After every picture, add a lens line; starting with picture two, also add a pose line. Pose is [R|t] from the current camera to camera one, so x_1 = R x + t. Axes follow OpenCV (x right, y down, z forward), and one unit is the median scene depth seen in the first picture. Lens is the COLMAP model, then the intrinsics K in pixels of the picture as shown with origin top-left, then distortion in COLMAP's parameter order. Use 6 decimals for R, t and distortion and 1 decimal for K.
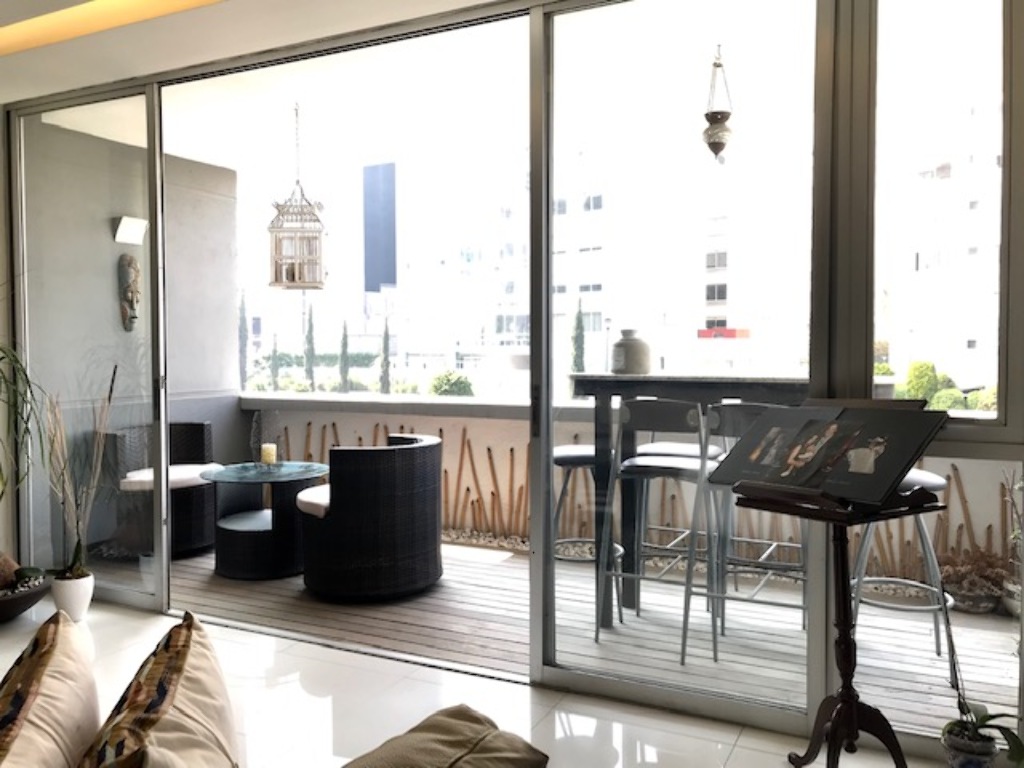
lens RADIAL K [[828.0, 0, 516.4], [0, 828.0, 362.7], [0, 0, 1]] dist [0.056947, -0.017763]
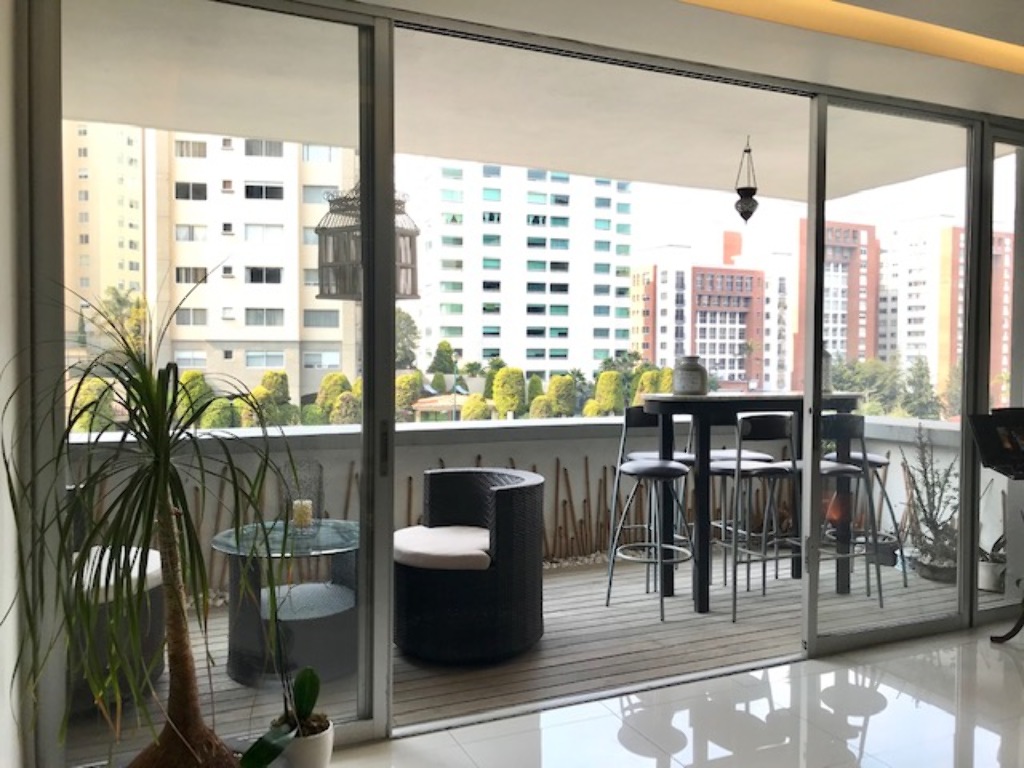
lens RADIAL K [[828.0, 0, 507.1], [0, 828.0, 373.9], [0, 0, 1]] dist [0.056947, -0.017763]
pose [[0.627233, -0.012926, 0.778724, -0.975832], [0.010929, 0.999910, 0.007795, -0.028696], [-0.778755, 0.003622, 0.627318, 0.481407]]
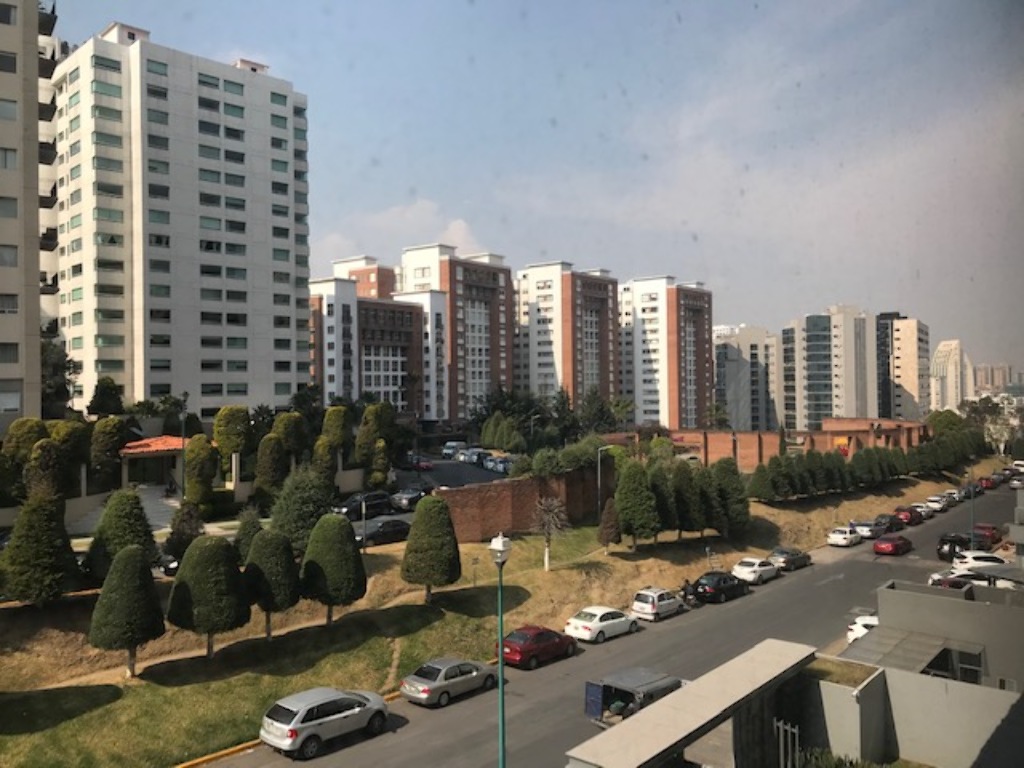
lens RADIAL K [[828.0, 0, 505.5], [0, 828.0, 376.2], [0, 0, 1]] dist [0.056947, -0.017763]
pose [[0.232528, 0.009985, 0.972538, -1.007827], [0.032789, 0.999298, -0.018099, -0.031713], [-0.972037, 0.036097, 0.232038, 0.543818]]
